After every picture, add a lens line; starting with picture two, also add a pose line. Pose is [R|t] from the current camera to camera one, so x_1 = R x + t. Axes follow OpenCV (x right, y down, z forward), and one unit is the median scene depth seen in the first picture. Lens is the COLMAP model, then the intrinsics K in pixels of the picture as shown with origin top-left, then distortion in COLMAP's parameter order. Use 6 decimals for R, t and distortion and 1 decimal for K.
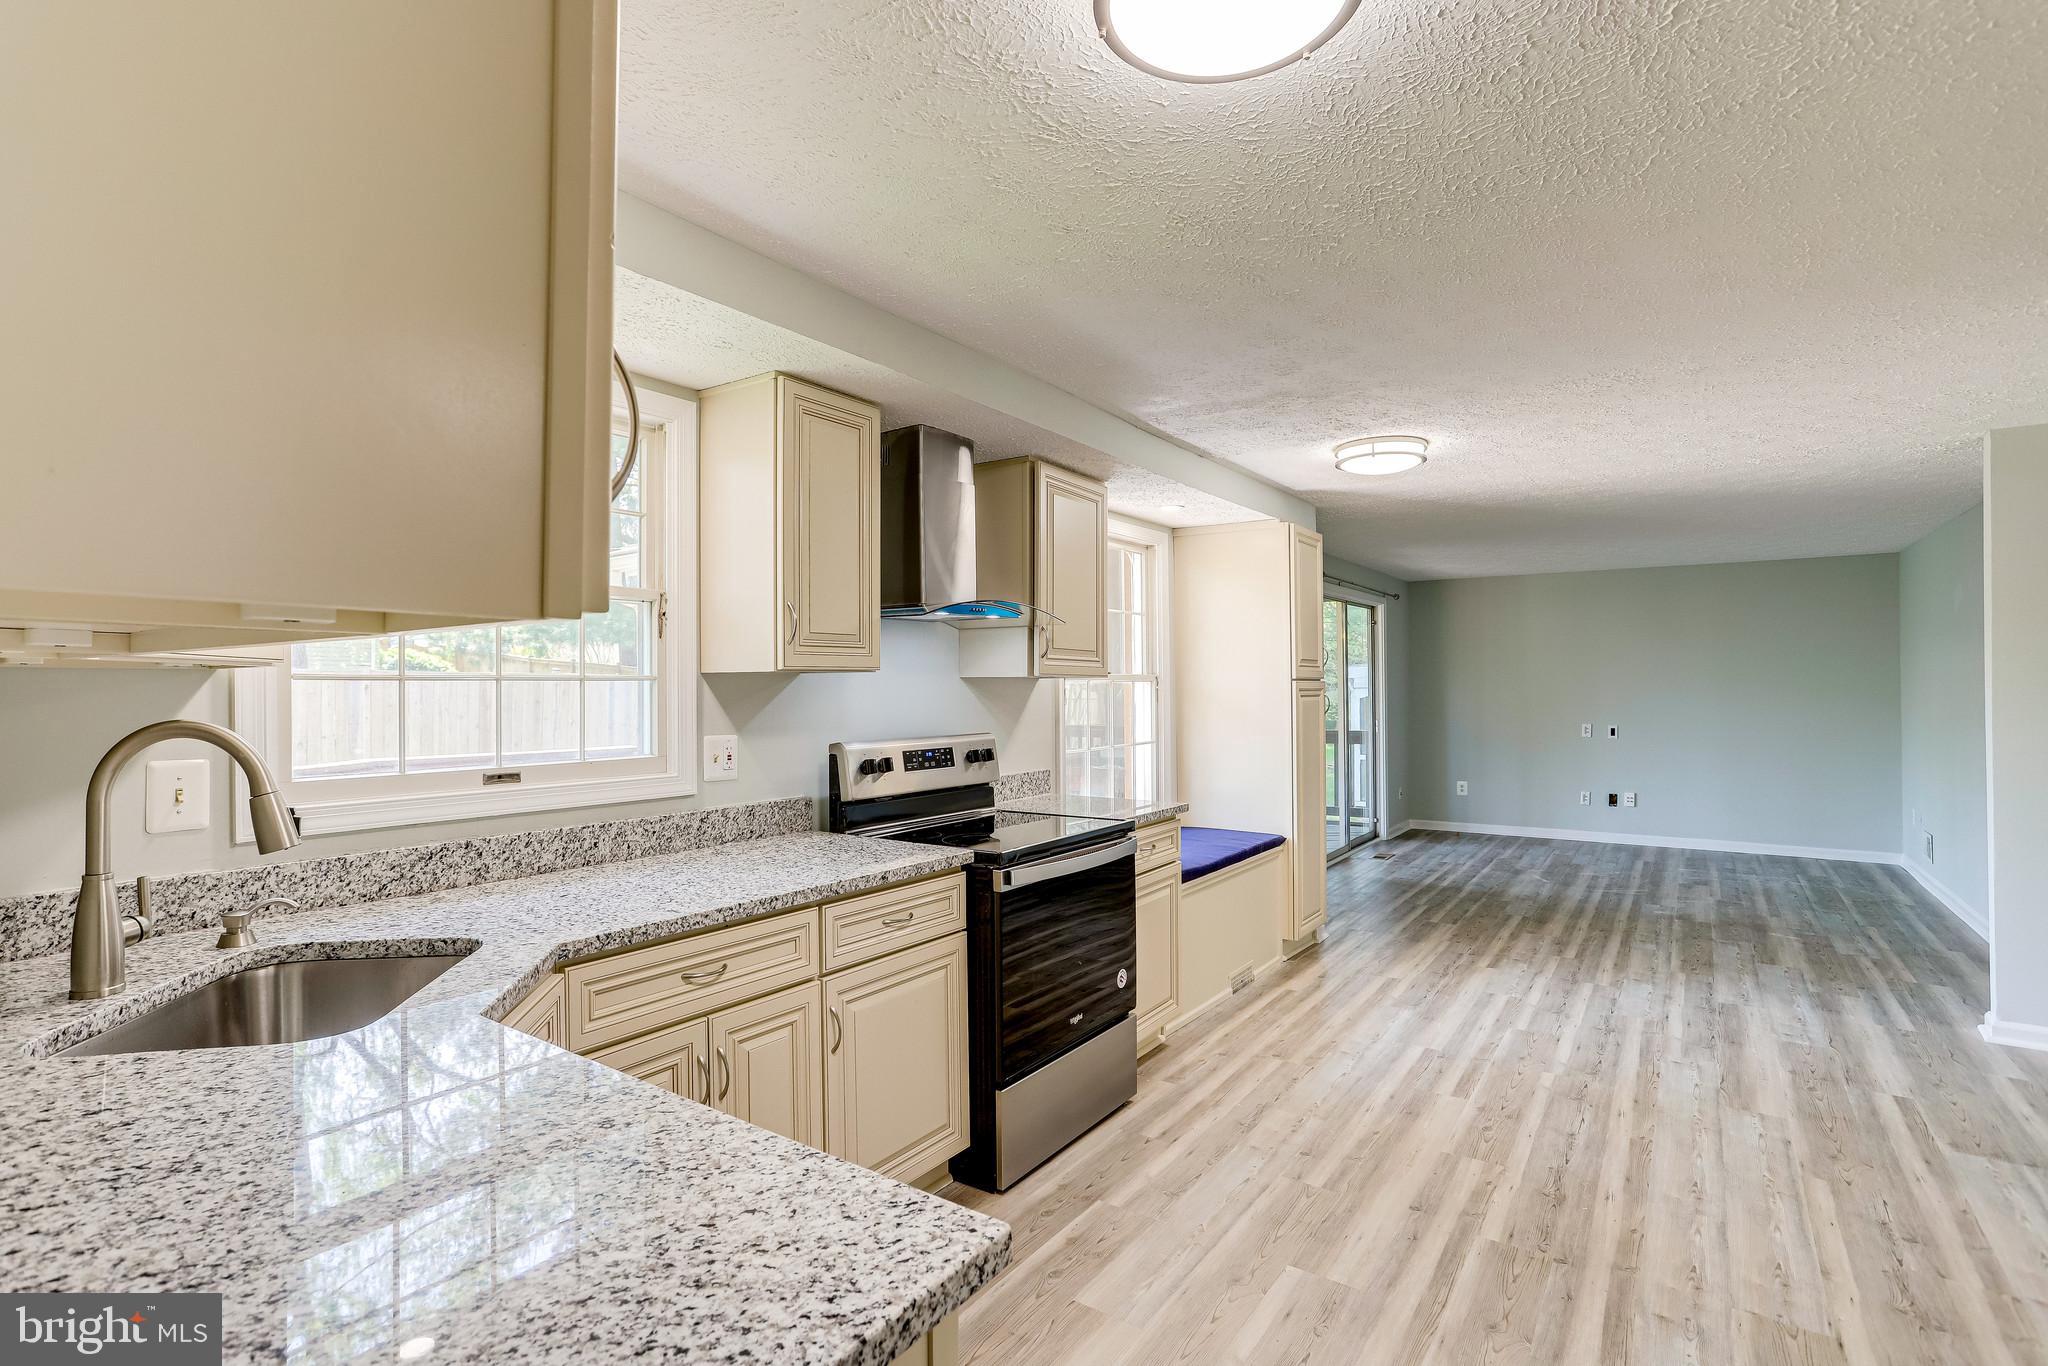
lens RADIAL K [[997.4, 0, 1009.4], [0, 997.4, 694.5], [0, 0, 1]] dist [-0.048444, 0.026073]
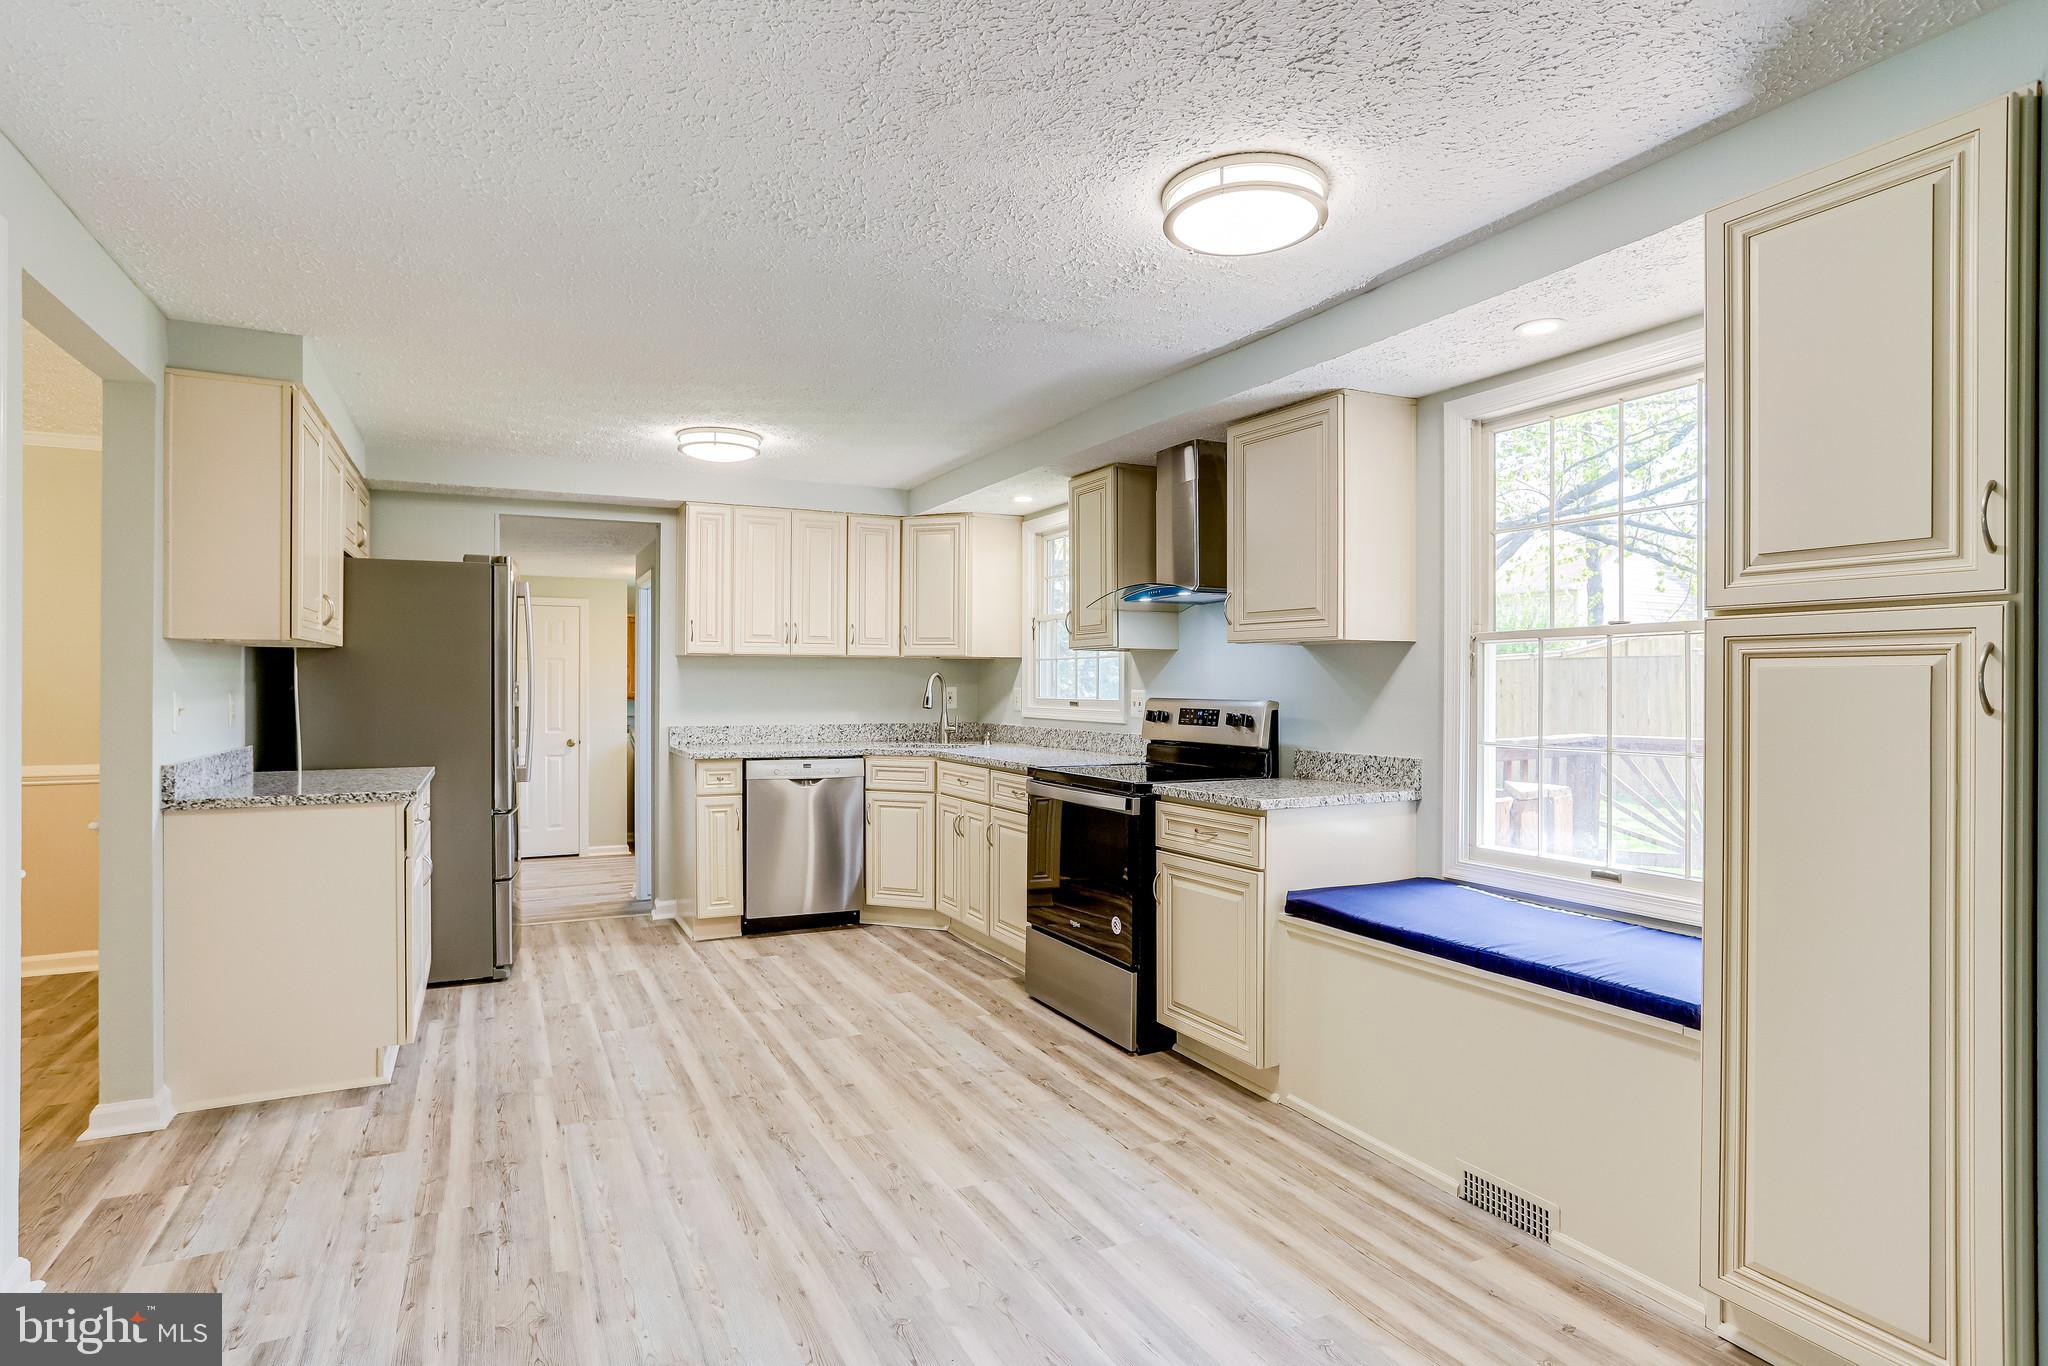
lens RADIAL K [[1068.9, 0, 1008.6], [0, 1068.9, 689.8], [0, 0, 1]] dist [-0.033798, 0.003674]
pose [[-0.483138, 0.007955, -0.875508, 1.057431], [-0.006913, 0.999893, 0.012900, 0.015159], [0.875517, 0.012285, -0.483031, 1.301913]]
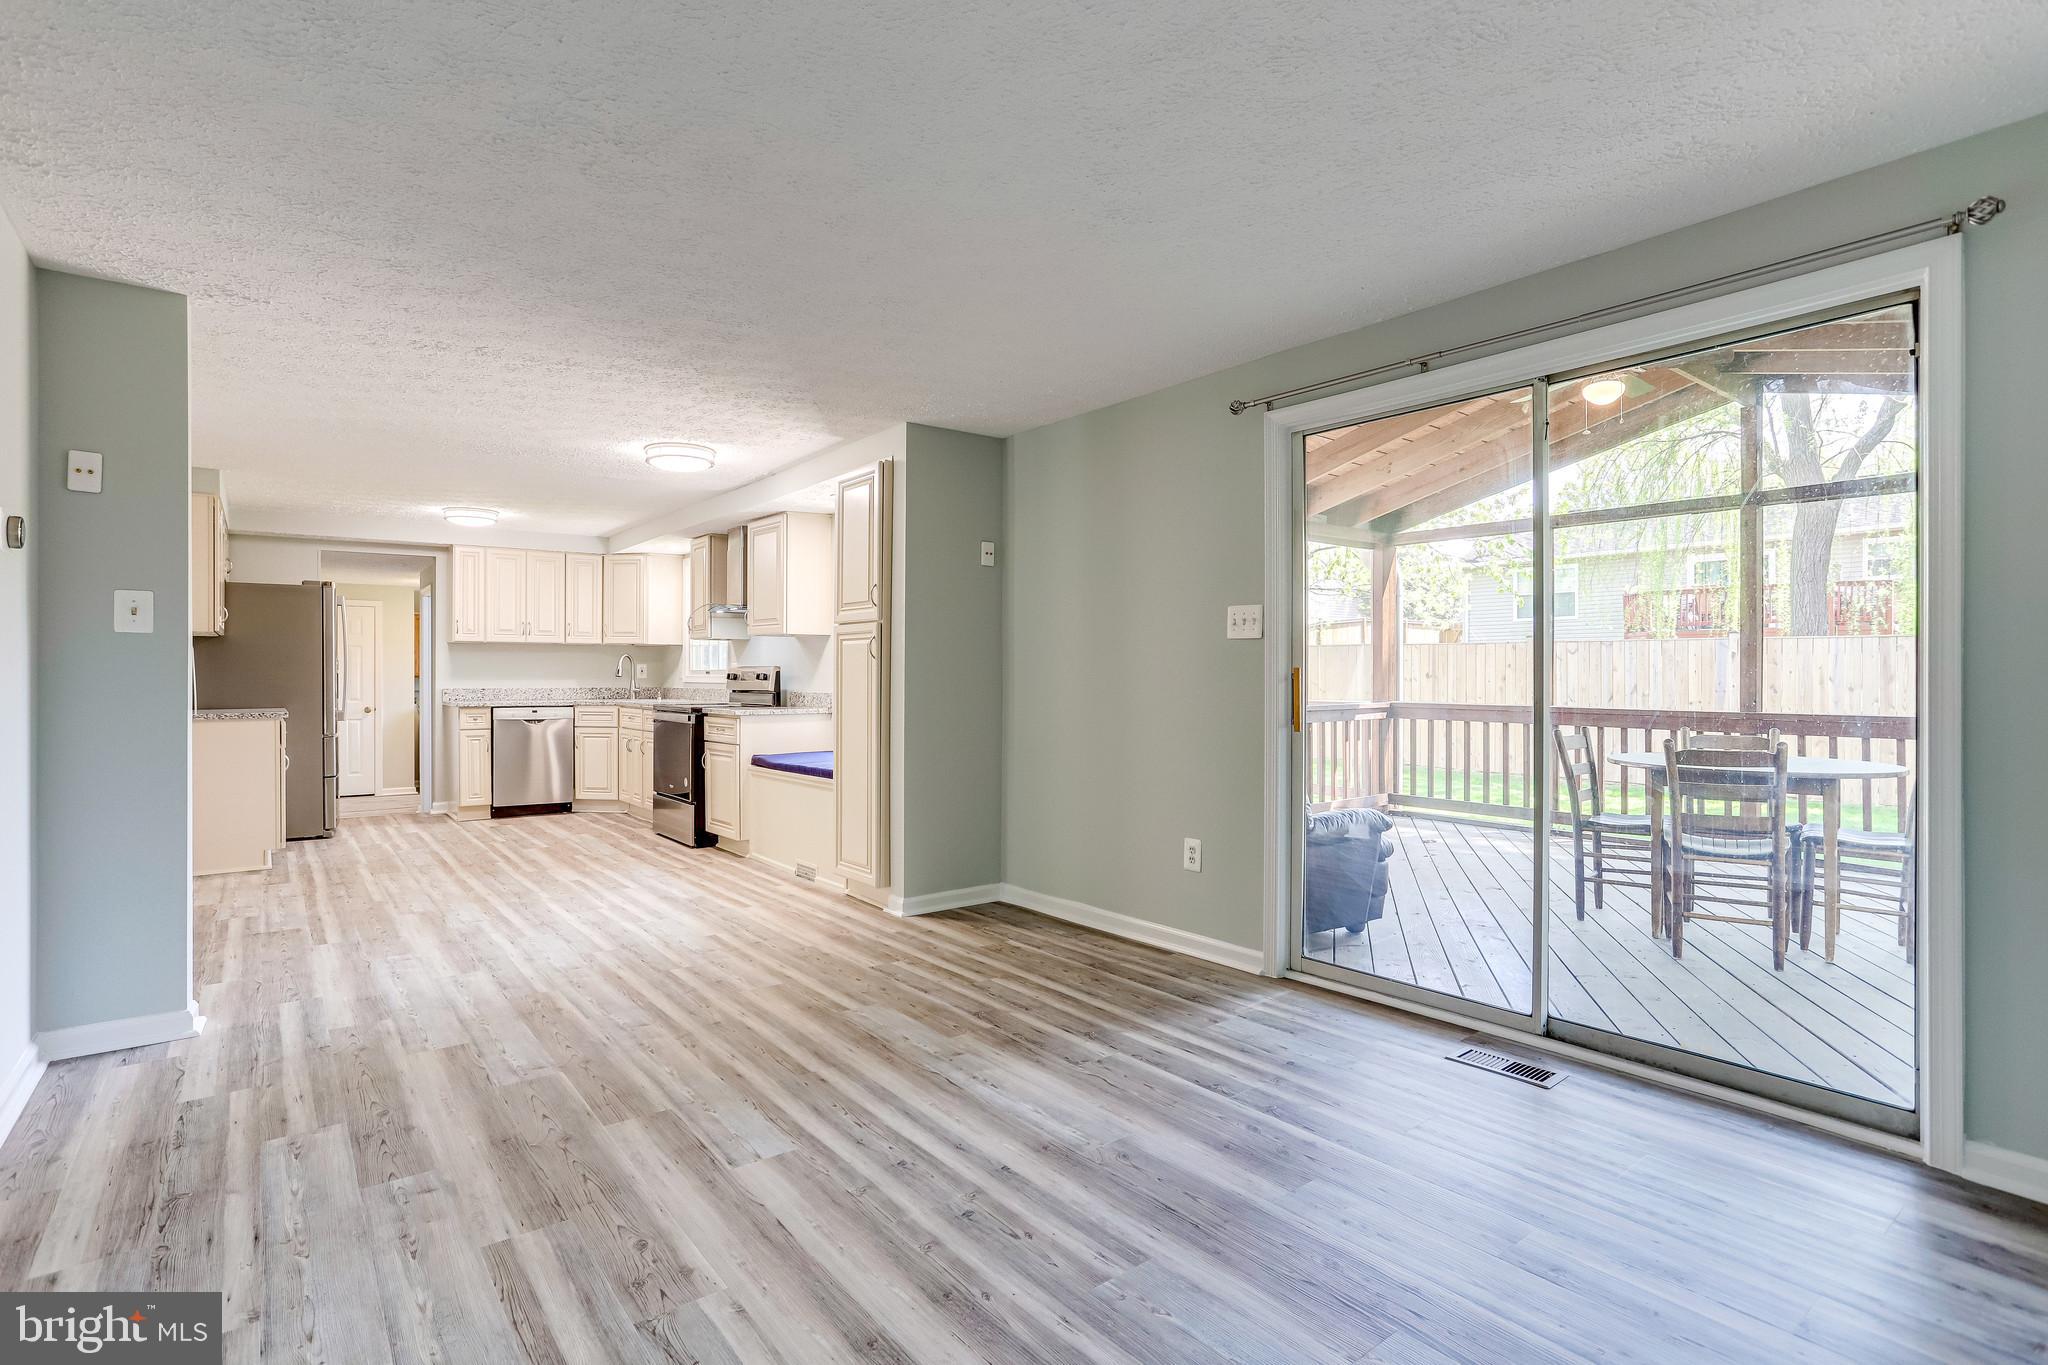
lens RADIAL K [[997.4, 0, 1021.5], [0, 997.4, 678.5], [0, 0, 1]] dist [-0.048444, 0.026073]
pose [[-0.293052, 0.007561, -0.956066, 1.692919], [-0.007104, 0.999924, 0.010085, 0.038690], [0.956070, 0.009747, -0.292976, 2.039432]]
